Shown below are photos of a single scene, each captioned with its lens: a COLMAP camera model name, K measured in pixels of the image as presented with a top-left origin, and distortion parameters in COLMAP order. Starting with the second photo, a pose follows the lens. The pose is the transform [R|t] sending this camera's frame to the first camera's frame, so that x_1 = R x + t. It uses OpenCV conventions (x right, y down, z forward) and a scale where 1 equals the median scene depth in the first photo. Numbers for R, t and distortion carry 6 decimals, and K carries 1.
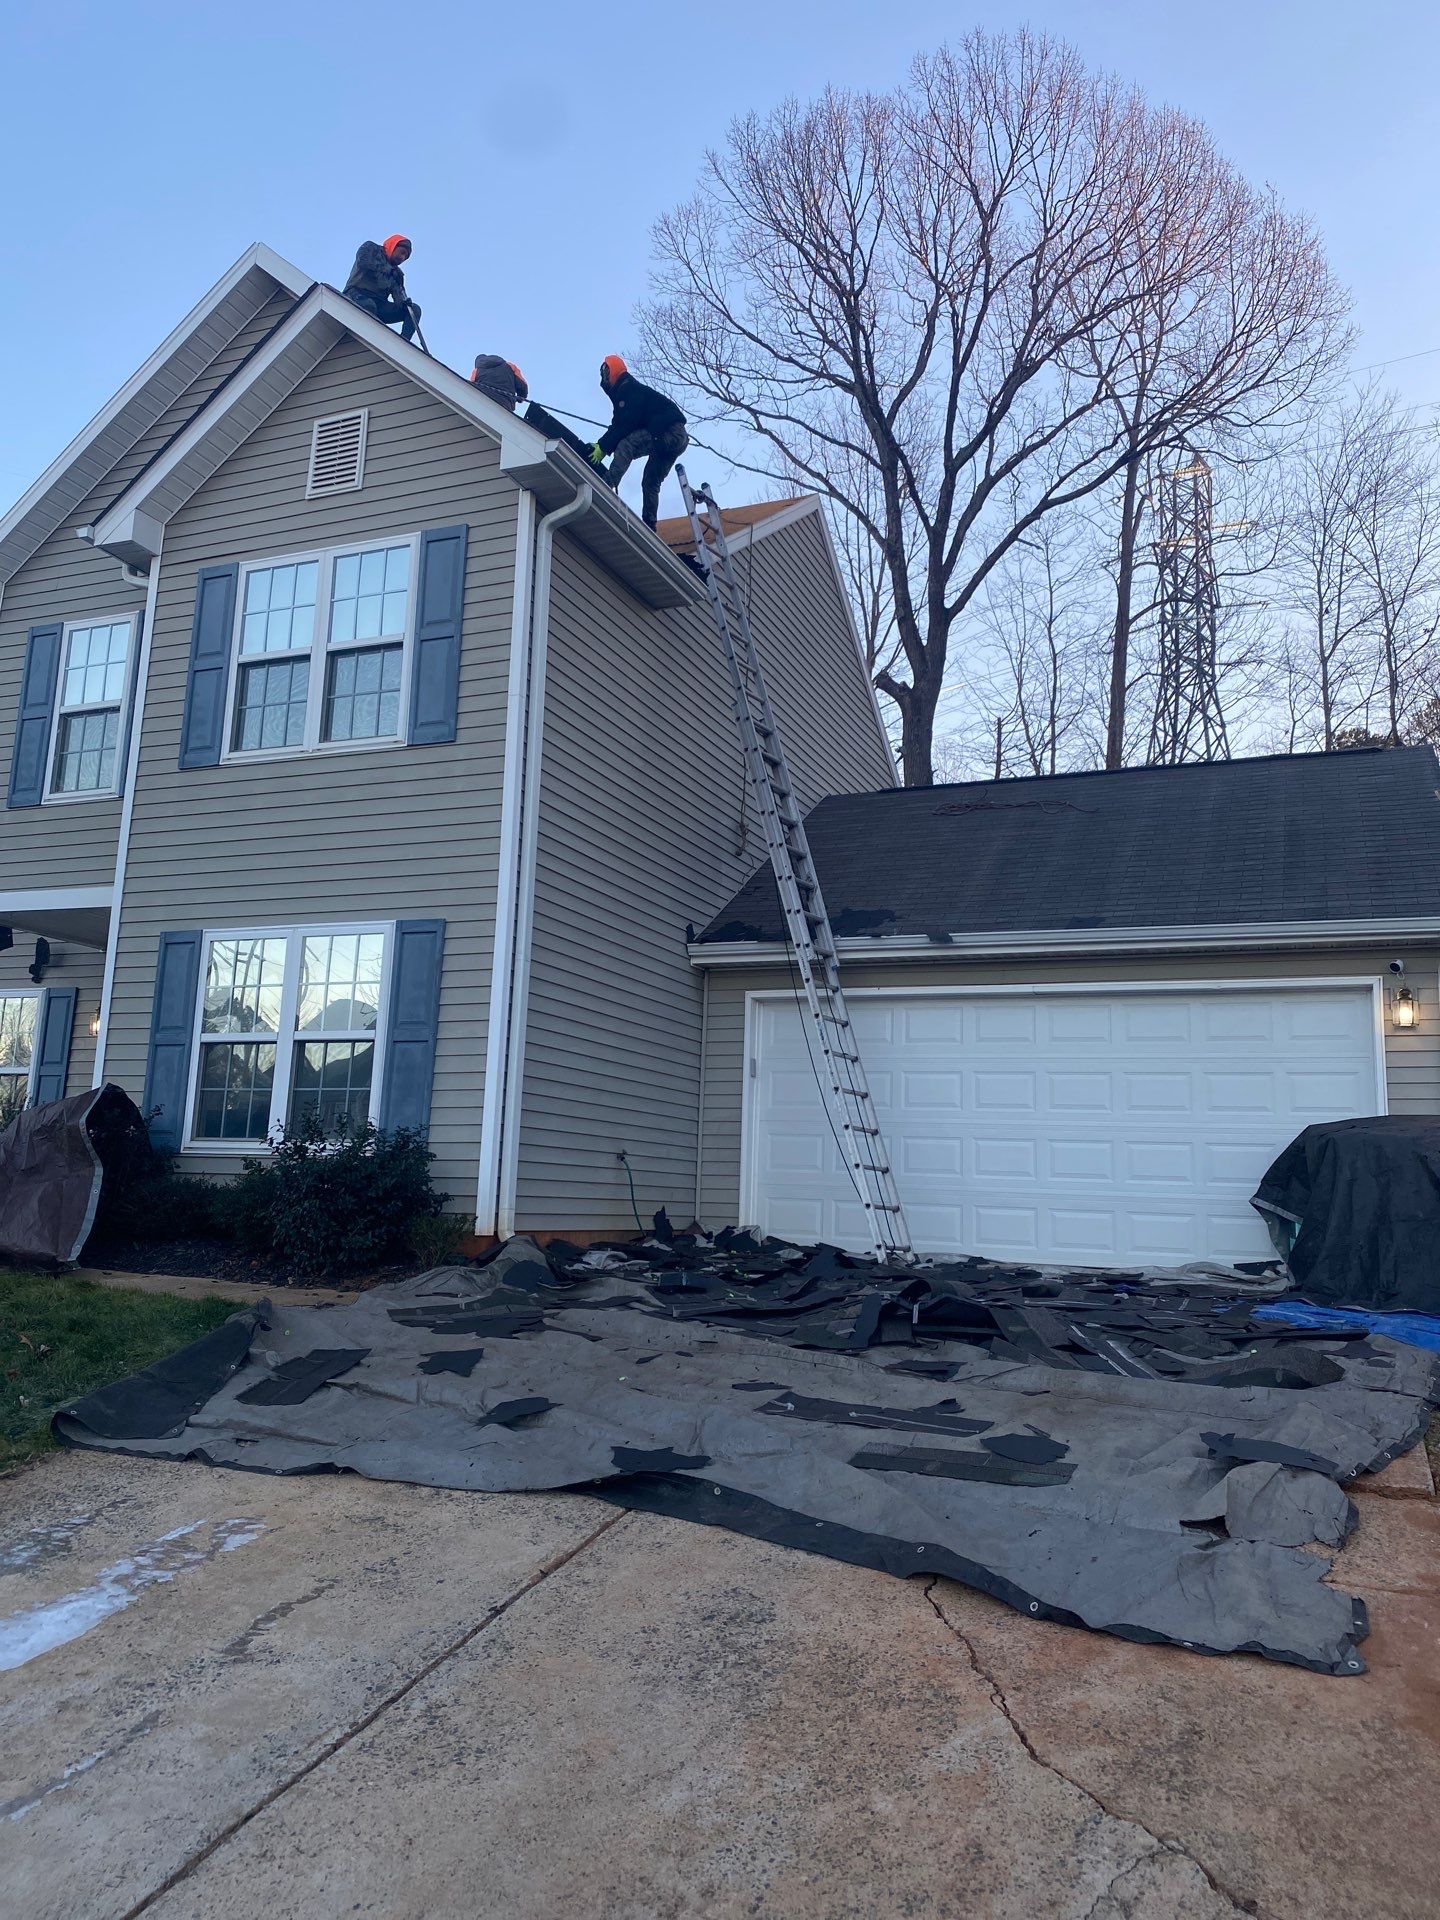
lens RADIAL K [[1478.1, 0, 736.6], [0, 1478.1, 927.8], [0, 0, 1]] dist [0.014908, -0.002887]
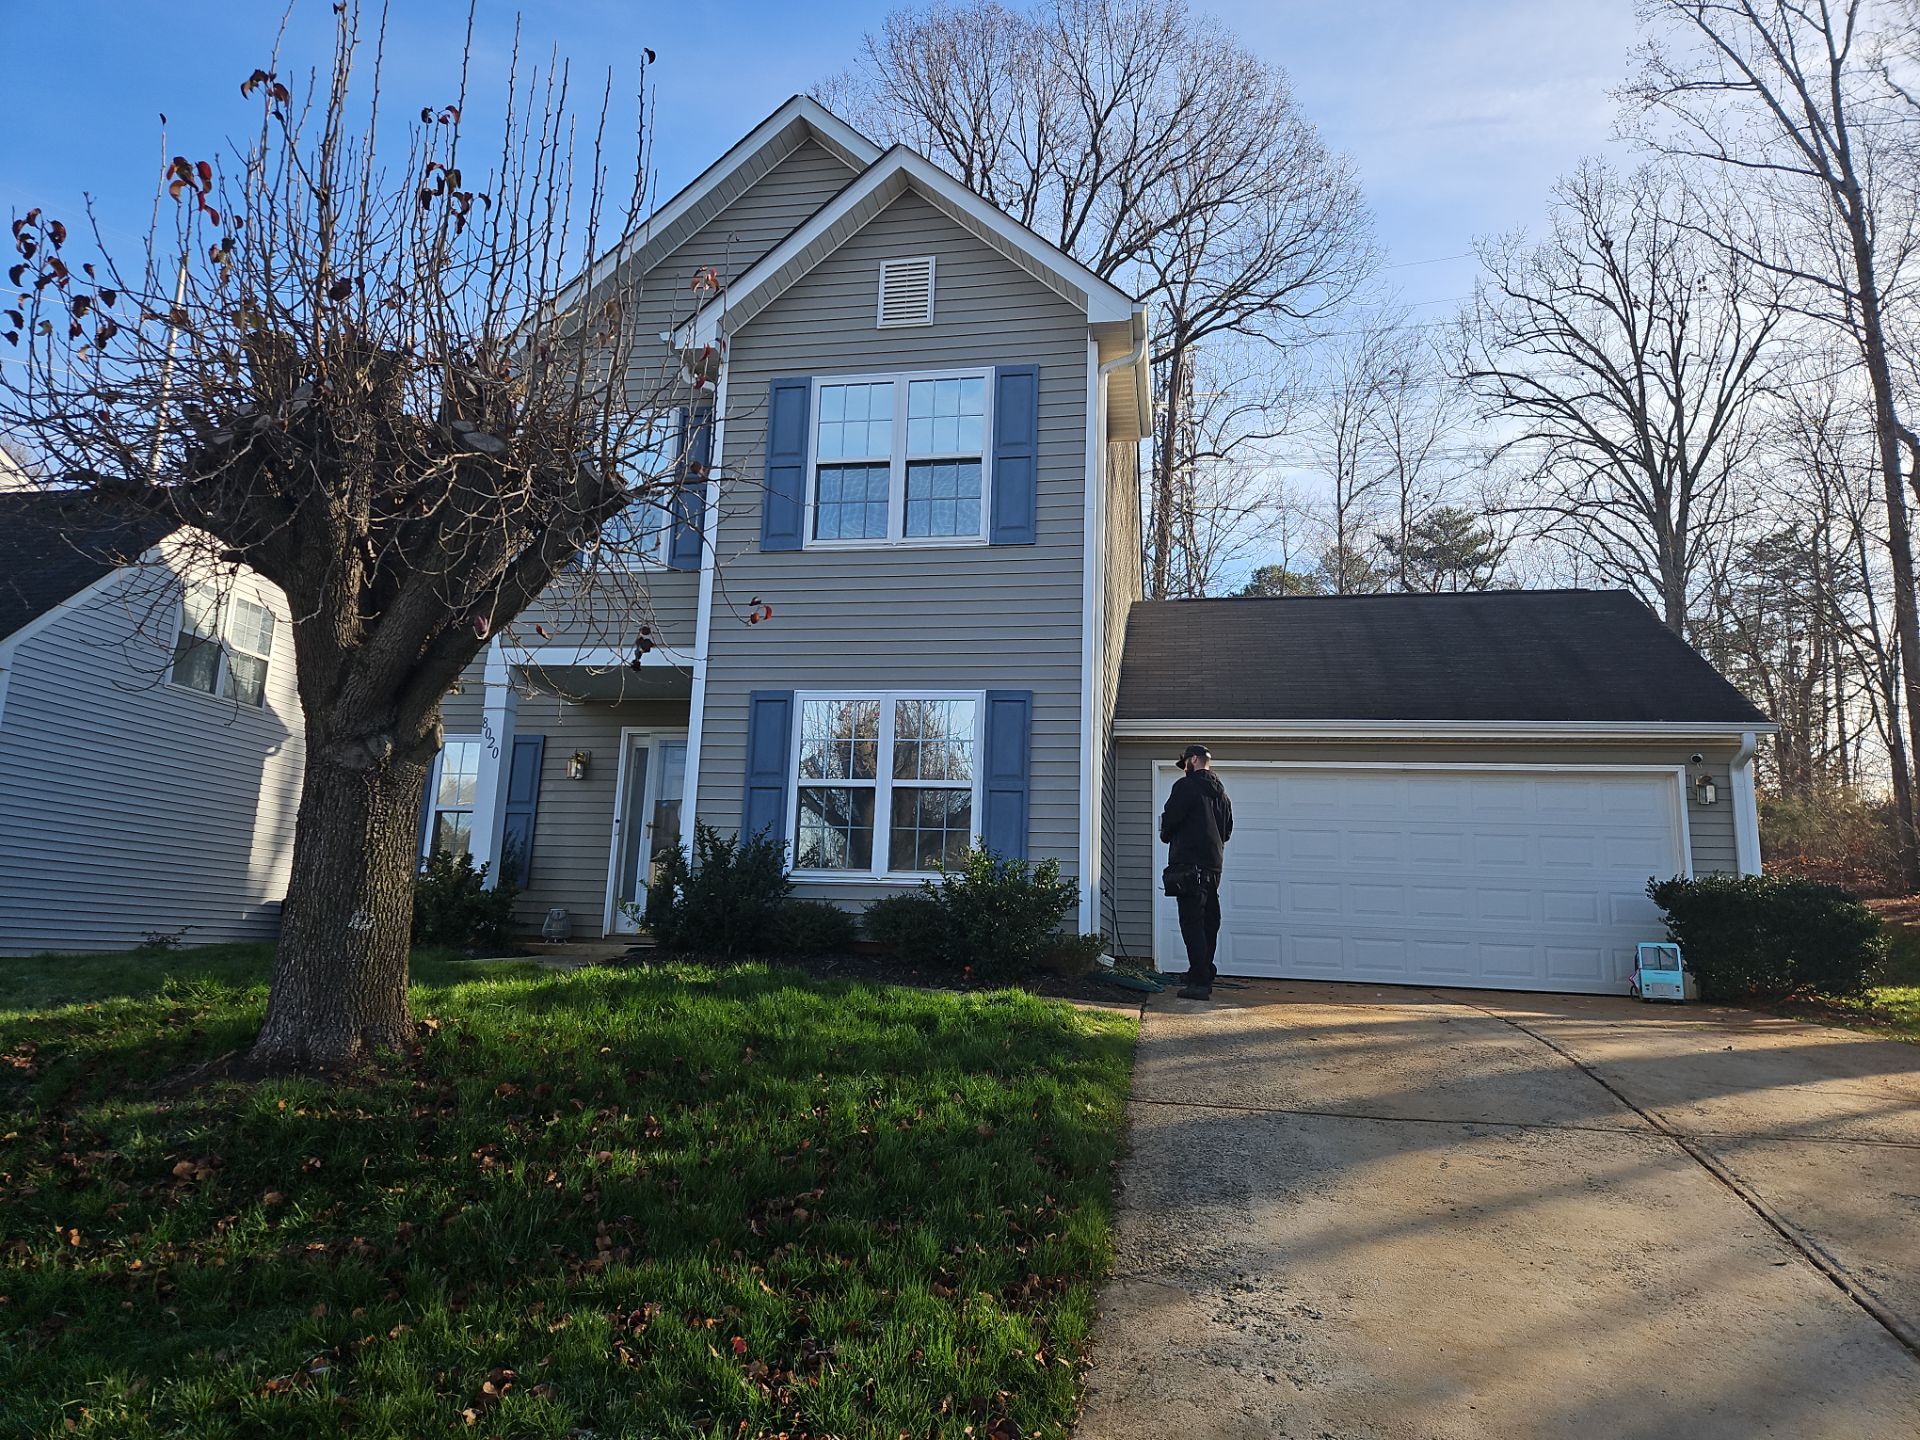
lens RADIAL K [[1280.1, 0, 931.0], [0, 1280.1, 712.9], [0, 0, 1]] dist [0.057647, -0.006080]
pose [[0.981721, 0.041982, 0.185640, -0.141989], [-0.042235, 0.999104, -0.002595, 0.005442], [-0.185583, -0.005293, 0.982614, -0.004264]]
